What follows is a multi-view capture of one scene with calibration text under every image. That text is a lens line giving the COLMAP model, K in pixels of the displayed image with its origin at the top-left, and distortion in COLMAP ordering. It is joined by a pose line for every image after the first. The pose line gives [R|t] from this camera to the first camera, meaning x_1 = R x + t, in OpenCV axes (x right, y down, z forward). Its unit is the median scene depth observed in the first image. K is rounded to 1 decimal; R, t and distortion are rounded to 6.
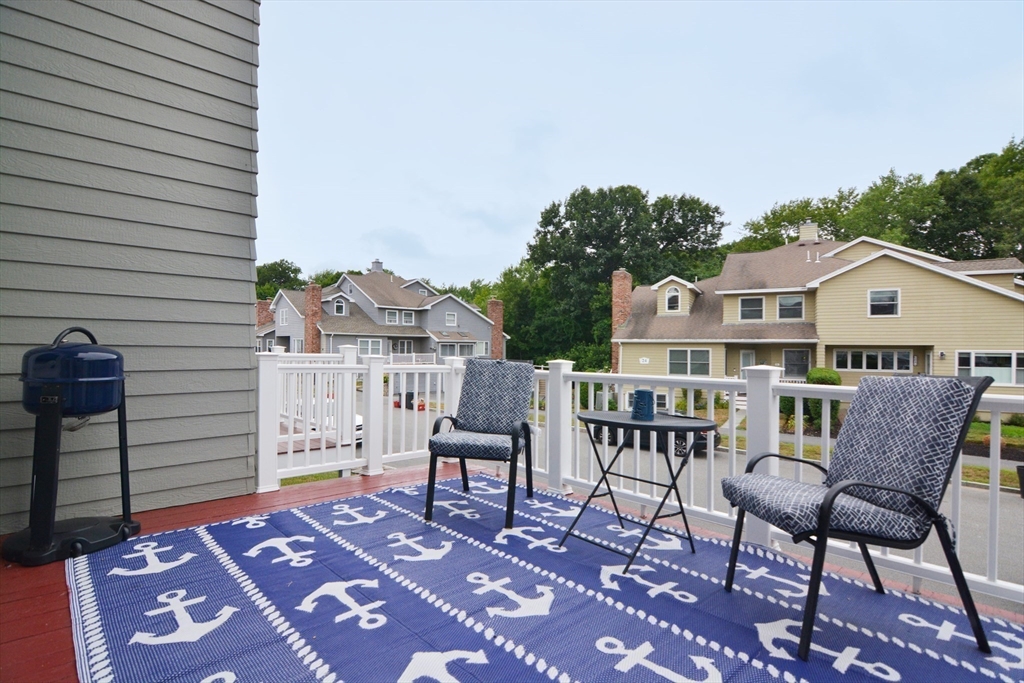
lens RADIAL K [[521.2, 0, 512.2], [0, 521.2, 343.3], [0, 0, 1]] dist [-0.000559, -0.007324]
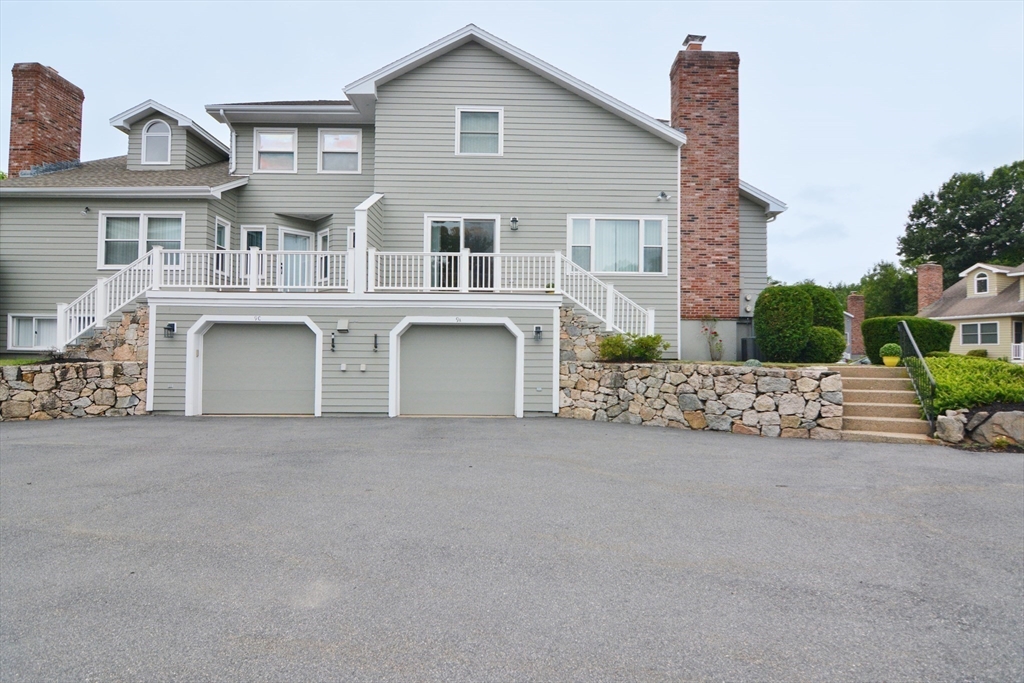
lens RADIAL K [[521.2, 0, 513.4], [0, 521.2, 346.9], [0, 0, 1]] dist [-0.000559, -0.007324]
pose [[0.754364, -0.006574, -0.656423, 0.261768], [0.000248, 0.999953, -0.009729, 0.066388], [0.656456, 0.007176, 0.754330, -0.538336]]
